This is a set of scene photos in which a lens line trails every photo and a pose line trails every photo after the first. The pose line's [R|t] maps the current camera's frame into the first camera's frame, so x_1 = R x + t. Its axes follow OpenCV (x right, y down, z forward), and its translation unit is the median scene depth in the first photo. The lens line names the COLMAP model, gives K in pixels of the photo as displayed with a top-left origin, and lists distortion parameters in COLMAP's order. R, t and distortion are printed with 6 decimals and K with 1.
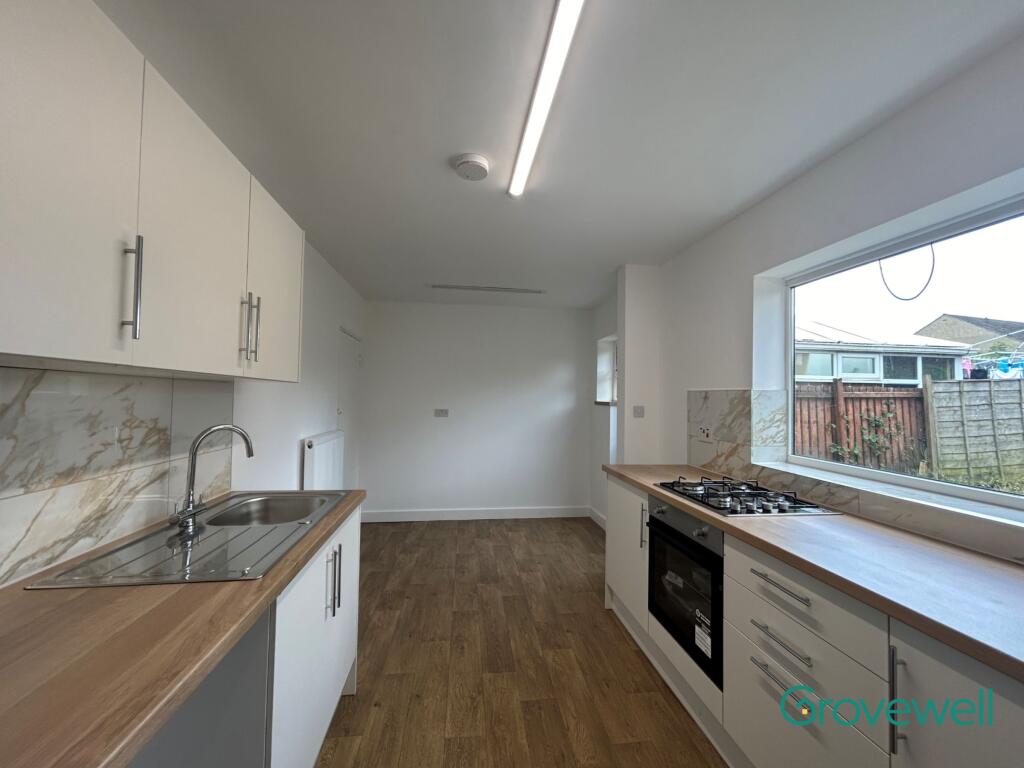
lens RADIAL K [[416.6, 0, 511.5], [0, 416.6, 382.7], [0, 0, 1]] dist [0.000944, 0.000419]
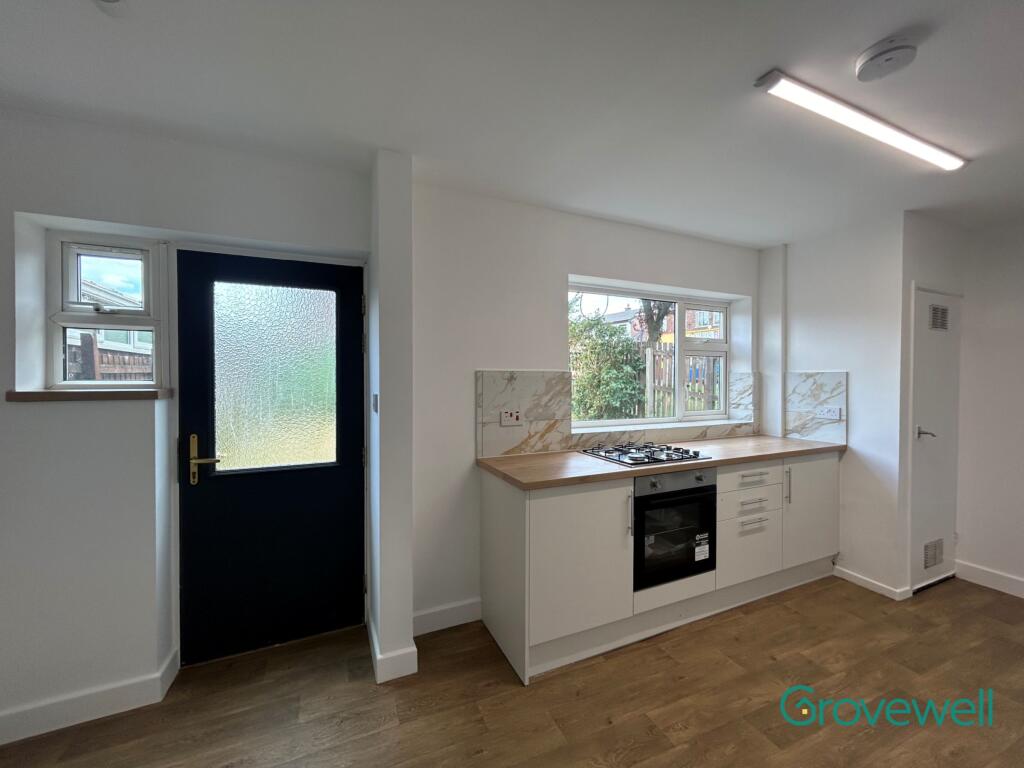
lens RADIAL K [[416.6, 0, 511.5], [0, 416.6, 382.7], [0, 0, 1]] dist [0.000944, 0.000419]
pose [[-0.294351, -0.030096, 0.955223, -0.676373], [-0.037864, 0.999087, 0.019810, 0.042519], [-0.954947, -0.030337, -0.295222, 2.036275]]
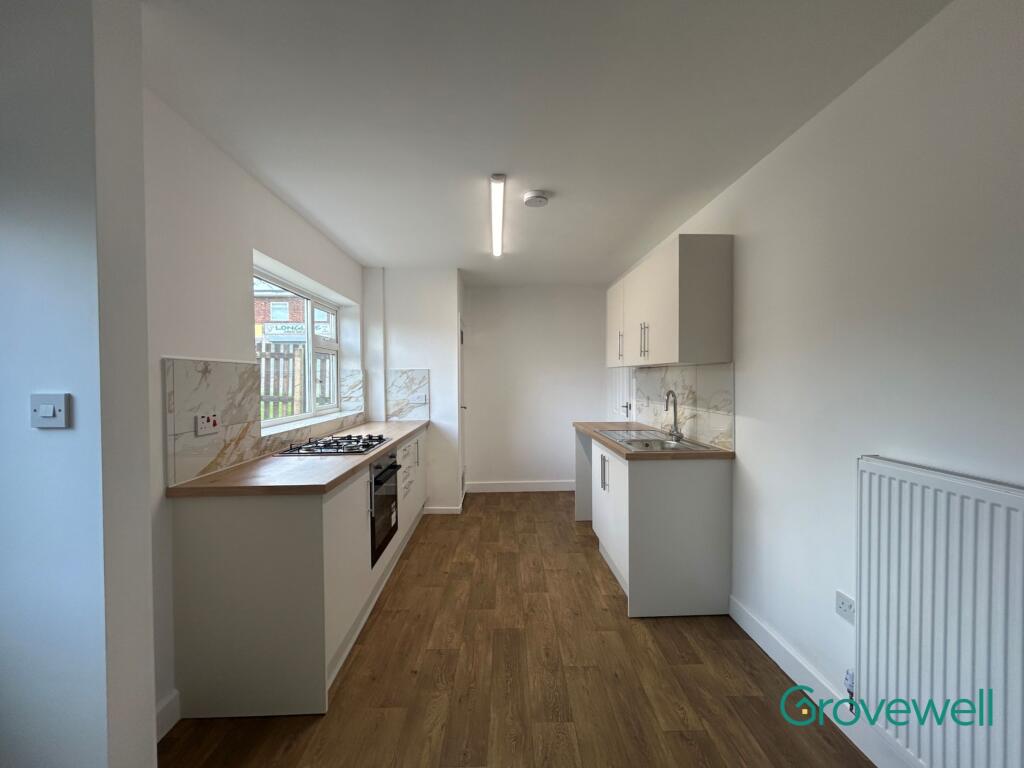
lens RADIAL K [[416.6, 0, 511.5], [0, 416.6, 382.7], [0, 0, 1]] dist [0.000944, 0.000419]
pose [[-0.995287, -0.008614, 0.096587, -0.168350], [-0.010508, 0.999762, -0.019115, 0.100843], [-0.096399, -0.020040, -0.995141, 2.618492]]
